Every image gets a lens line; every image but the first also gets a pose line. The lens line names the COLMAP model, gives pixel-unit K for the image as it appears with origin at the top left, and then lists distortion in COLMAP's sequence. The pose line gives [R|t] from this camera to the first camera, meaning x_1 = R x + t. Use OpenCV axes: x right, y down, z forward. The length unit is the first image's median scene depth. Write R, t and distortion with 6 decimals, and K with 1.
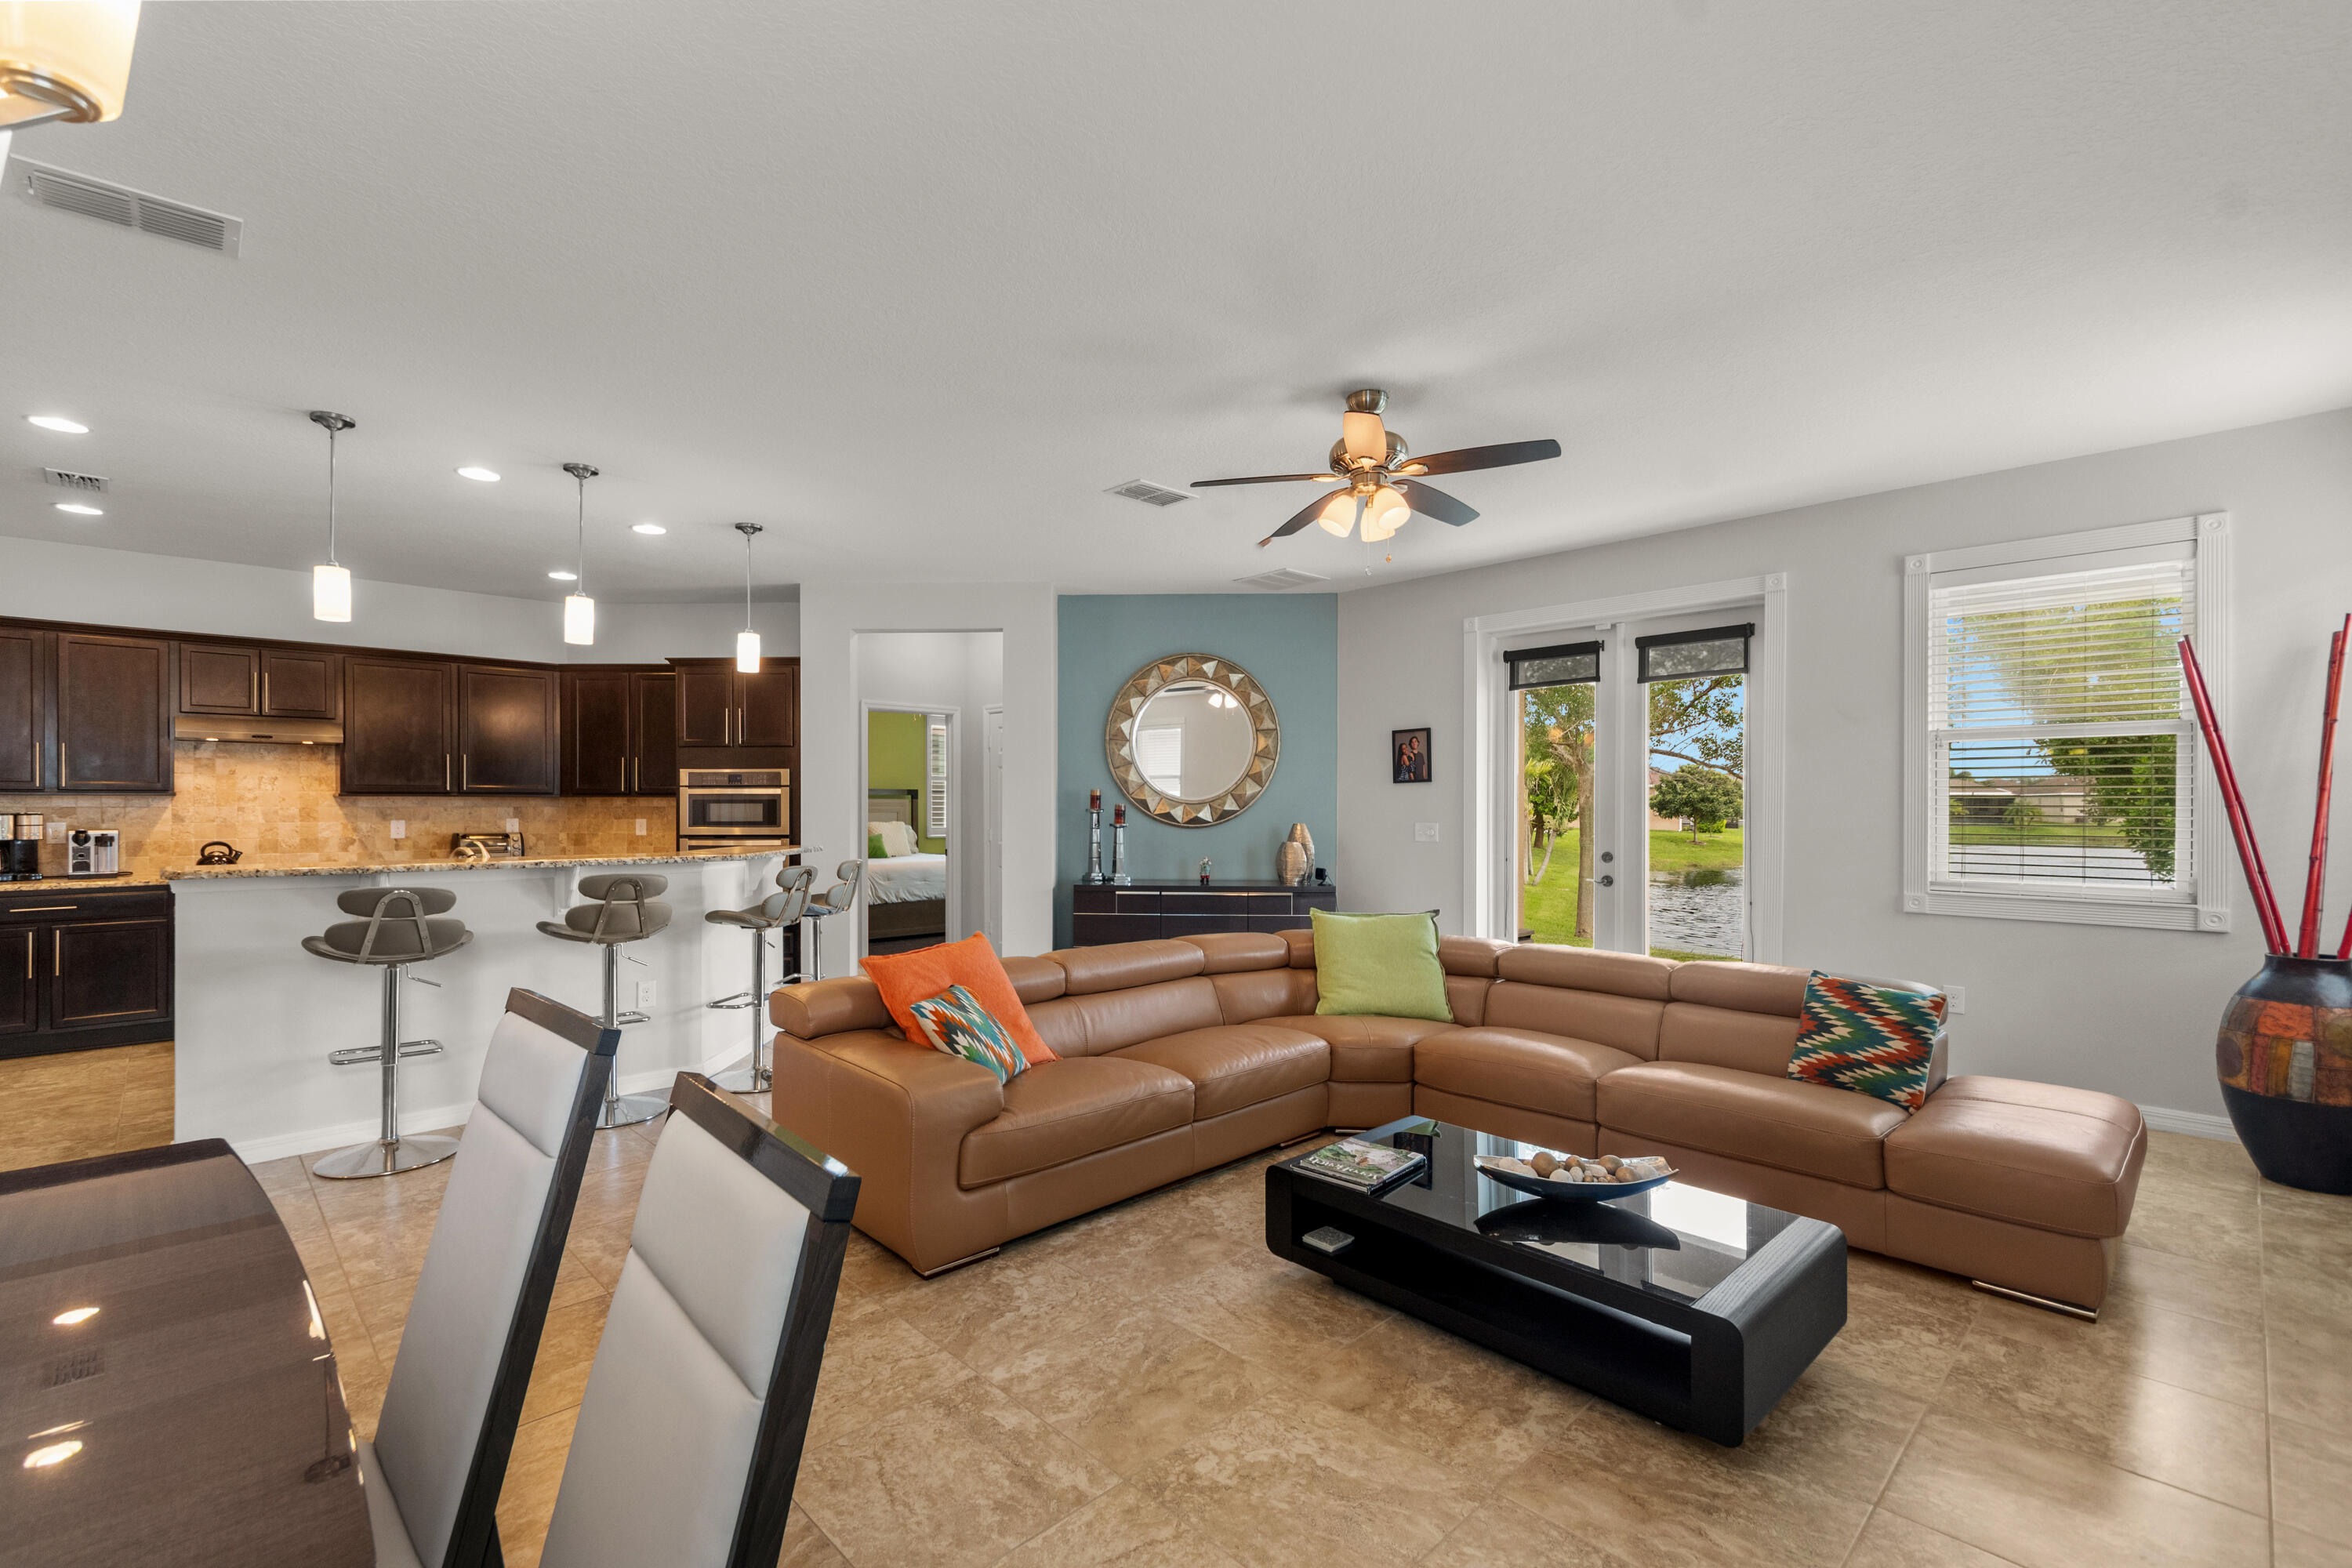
lens RADIAL K [[1035.0, 0, 1103.7], [0, 1035.0, 802.4], [0, 0, 1]] dist [0.014350, -0.001958]
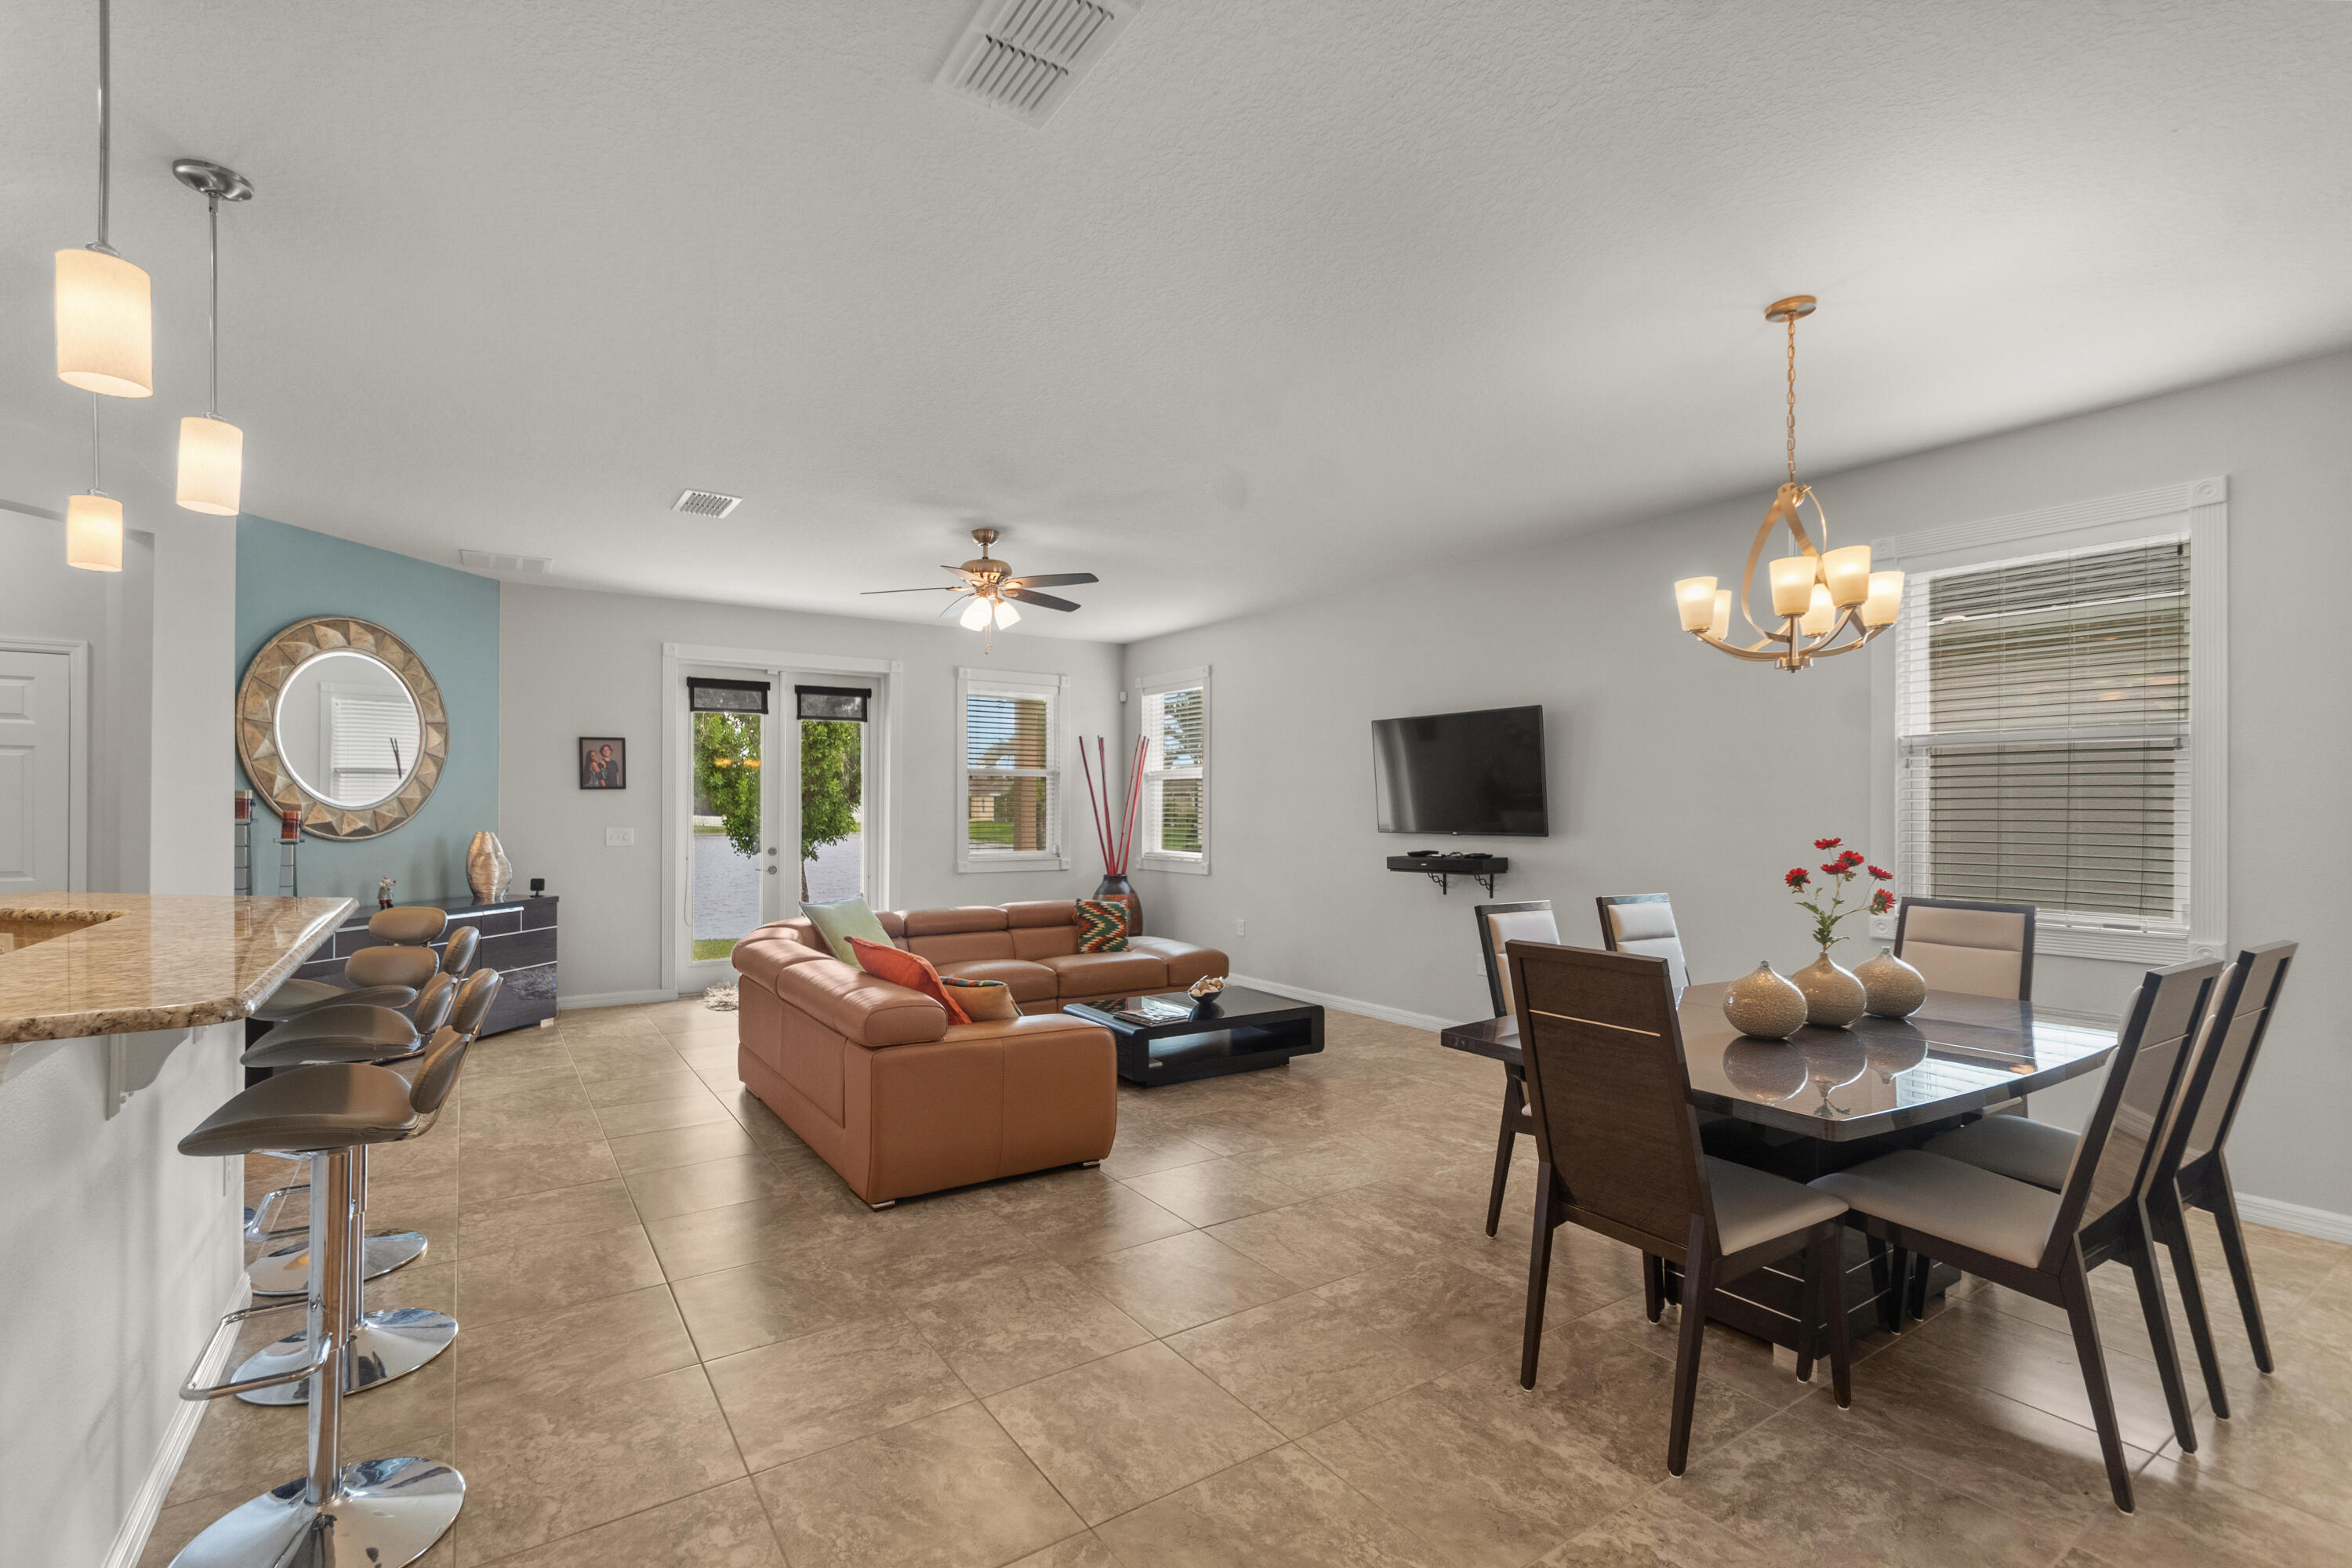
lens RADIAL K [[1035.0, 0, 1130.9], [0, 1035.0, 808.5], [0, 0, 1]] dist [0.014350, -0.001958]
pose [[0.170249, -0.001323, 0.985400, -0.756221], [-0.005515, 0.999982, 0.002296, -0.006313], [-0.985386, -0.005825, 0.170238, 0.366576]]
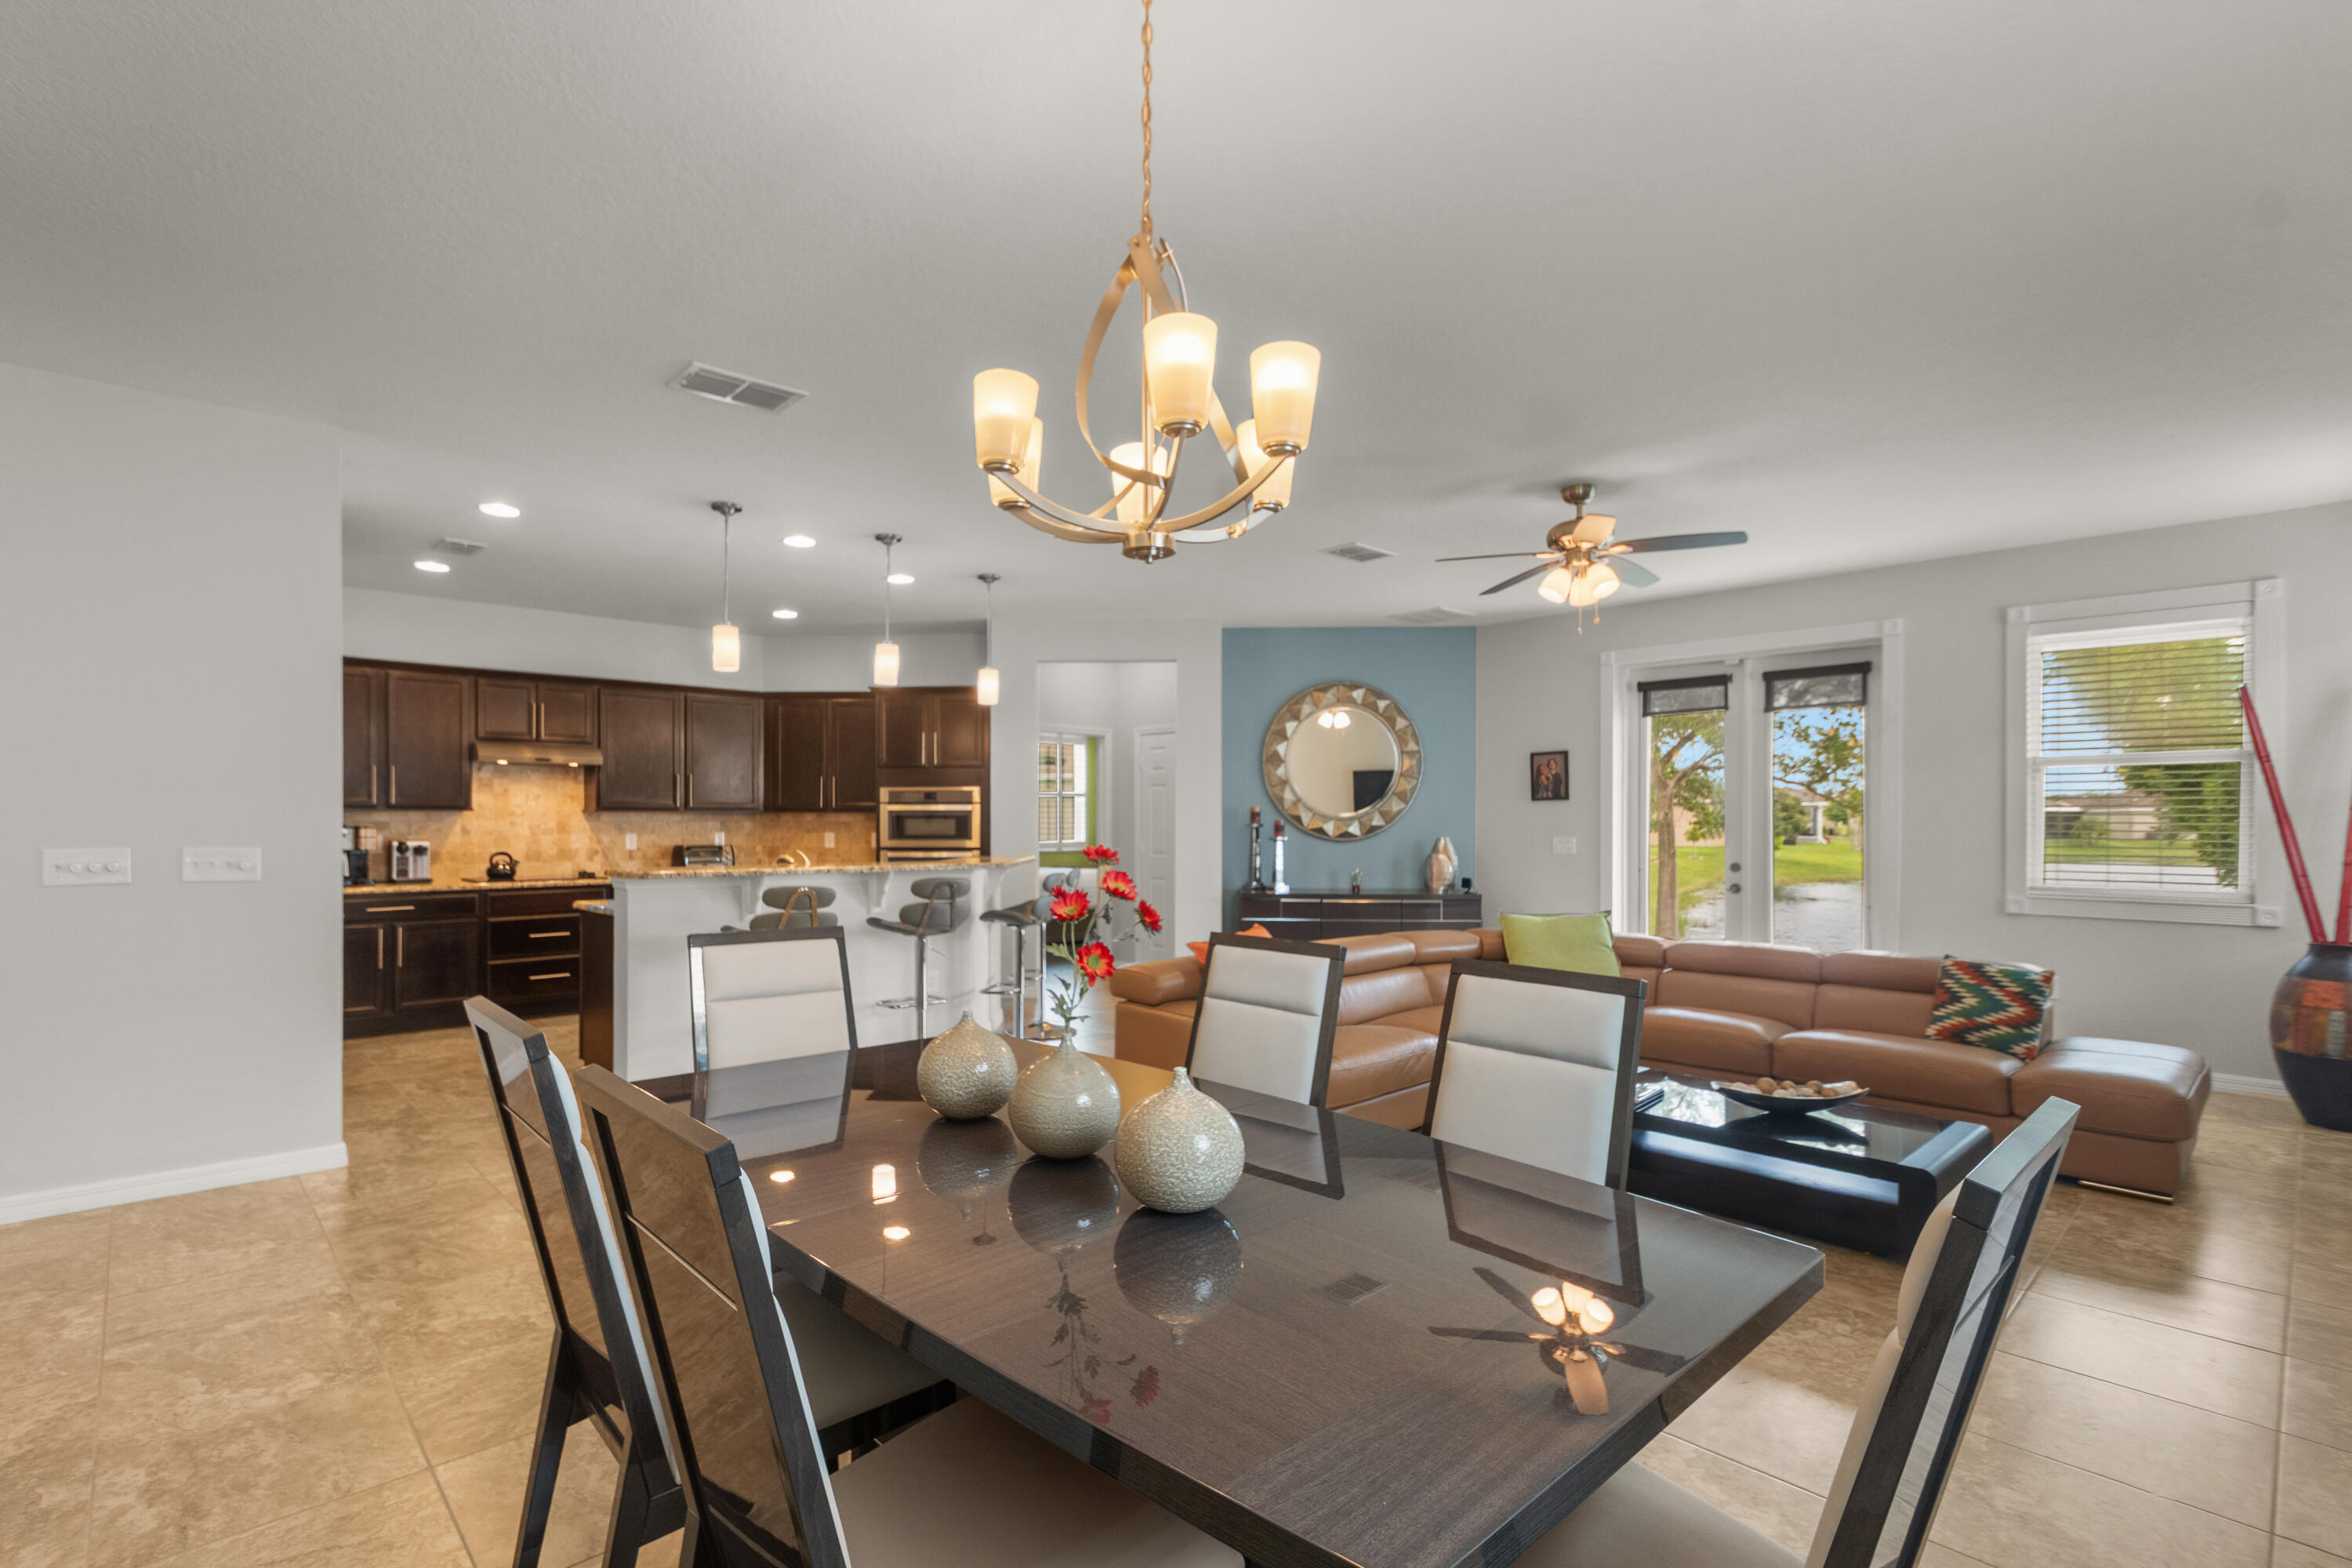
lens RADIAL K [[1095.4, 0, 1106.5], [0, 1095.4, 816.4], [0, 0, 1]] dist [0.000262, 0.001358]
pose [[0.999960, 0.000888, -0.008944, -0.194762], [-0.000896, 0.999999, -0.000860, -0.000694], [0.008943, 0.000868, 0.999960, -0.200144]]
